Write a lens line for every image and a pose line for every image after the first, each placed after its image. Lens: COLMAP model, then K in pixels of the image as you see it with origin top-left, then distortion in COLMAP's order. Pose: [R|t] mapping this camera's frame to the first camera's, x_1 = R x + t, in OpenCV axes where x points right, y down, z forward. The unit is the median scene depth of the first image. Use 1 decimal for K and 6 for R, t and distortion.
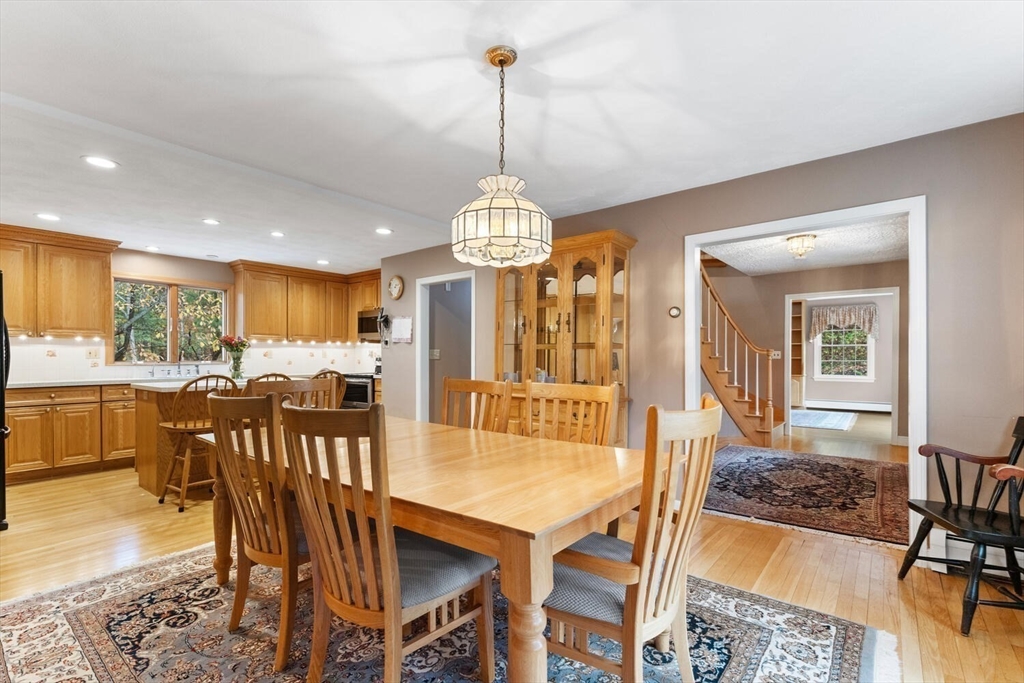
lens RADIAL K [[468.4, 0, 512.1], [0, 468.4, 359.4], [0, 0, 1]] dist [0.003083, 0.000196]
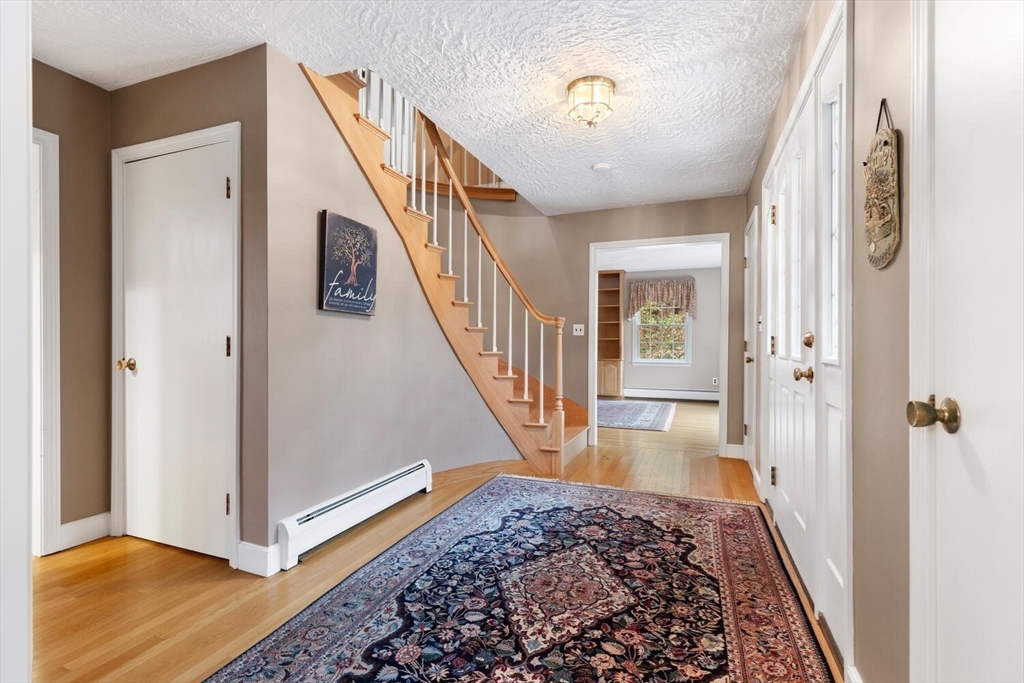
lens RADIAL K [[463.1, 0, 515.7], [0, 463.1, 341.9], [0, 0, 1]] dist [0.001444, -0.000082]
pose [[0.952789, 0.005271, 0.303588, 0.254031], [-0.002978, 0.999963, -0.008017, 0.013396], [-0.303619, 0.006735, 0.952770, 0.357718]]
